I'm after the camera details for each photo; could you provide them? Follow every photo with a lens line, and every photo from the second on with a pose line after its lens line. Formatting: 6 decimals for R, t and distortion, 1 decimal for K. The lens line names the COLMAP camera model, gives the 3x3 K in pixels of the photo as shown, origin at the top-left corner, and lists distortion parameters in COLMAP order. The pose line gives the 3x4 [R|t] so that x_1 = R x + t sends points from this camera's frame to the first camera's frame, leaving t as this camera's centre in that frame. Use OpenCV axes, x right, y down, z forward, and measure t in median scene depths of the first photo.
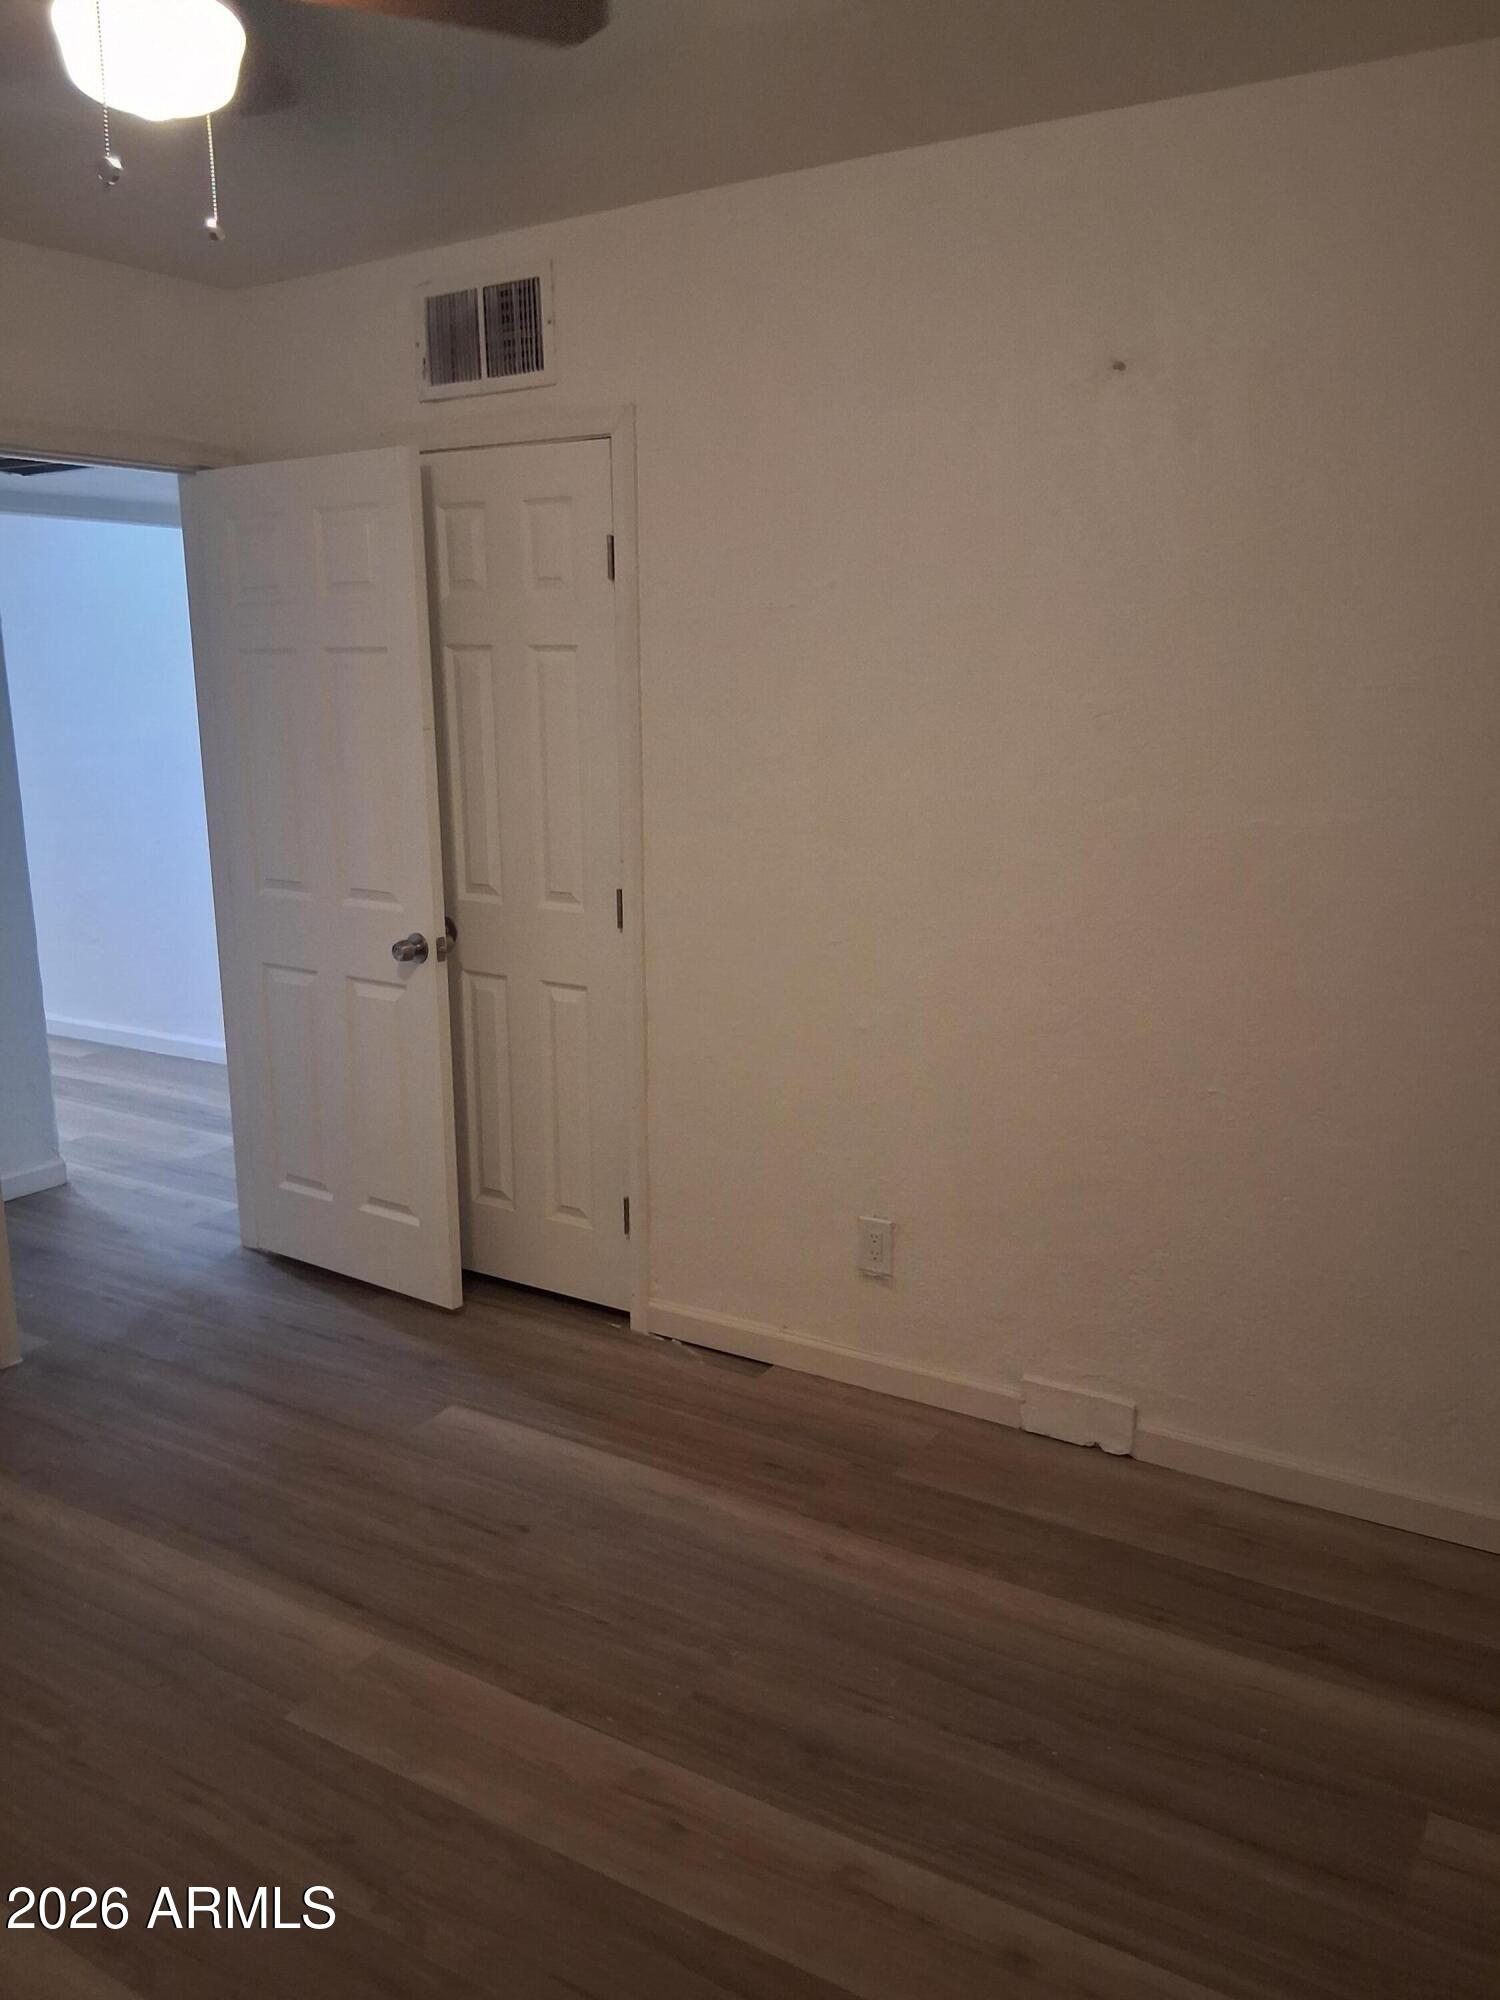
lens RADIAL K [[1520.6, 0, 739.7], [0, 1520.6, 1006.8], [0, 0, 1]] dist [0.104734, -0.178918]
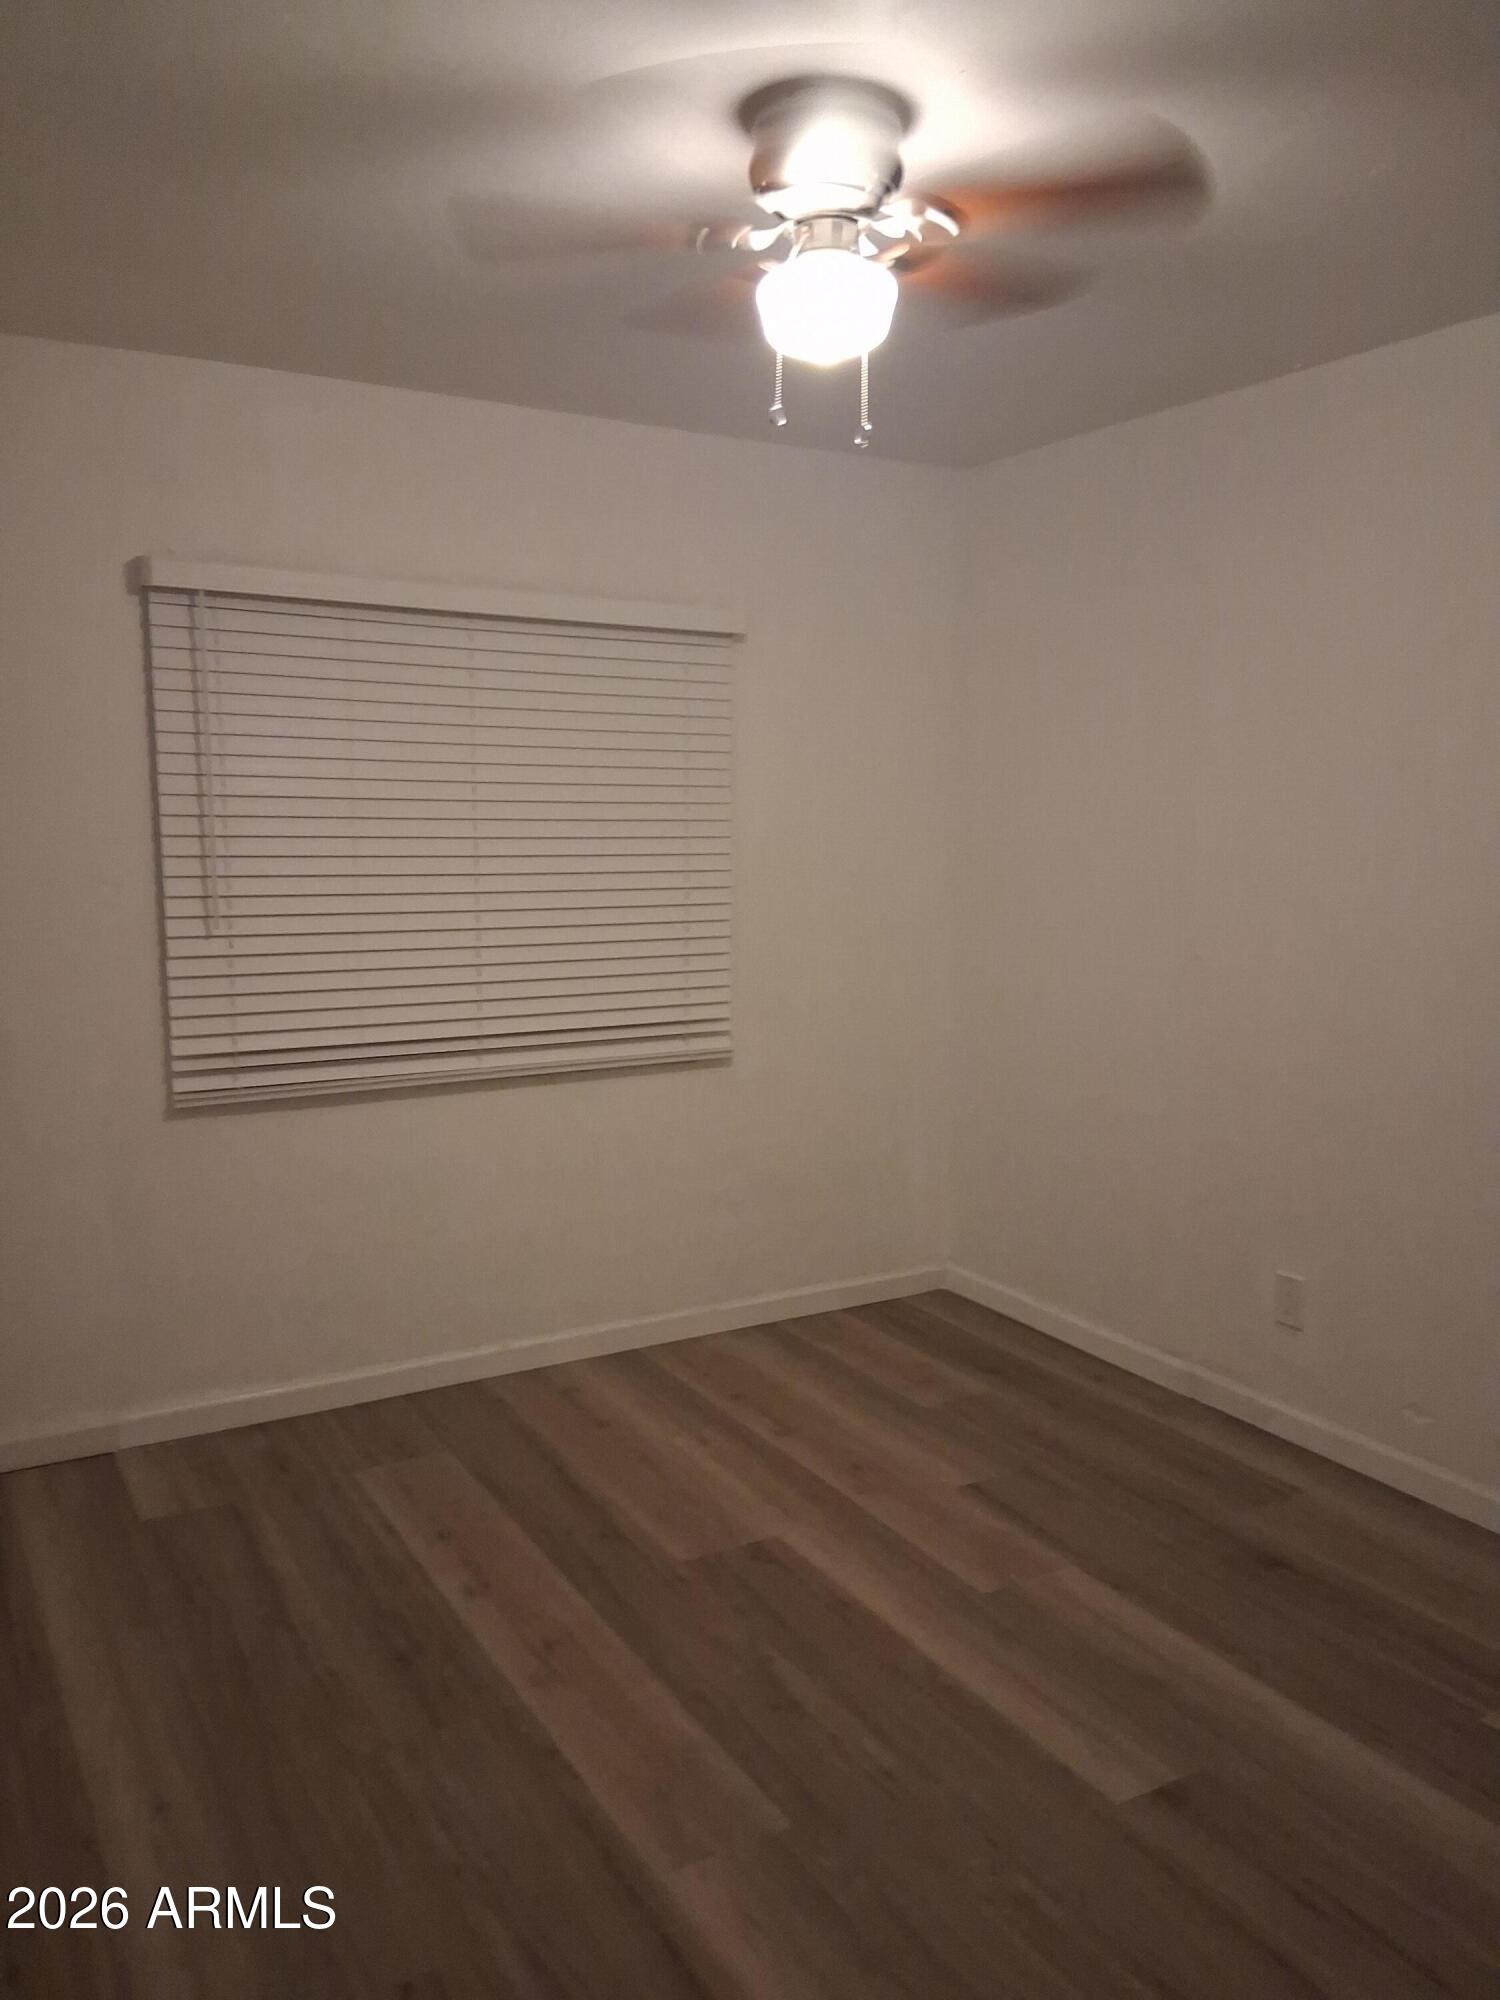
lens RADIAL K [[1520.6, 0, 739.7], [0, 1520.6, 1006.8], [0, 0, 1]] dist [0.104734, -0.178918]
pose [[-0.881756, -0.056299, 0.468333, -0.712906], [0.102317, 0.946386, 0.306405, -0.340973], [-0.460474, 0.318094, -0.828722, 1.704773]]
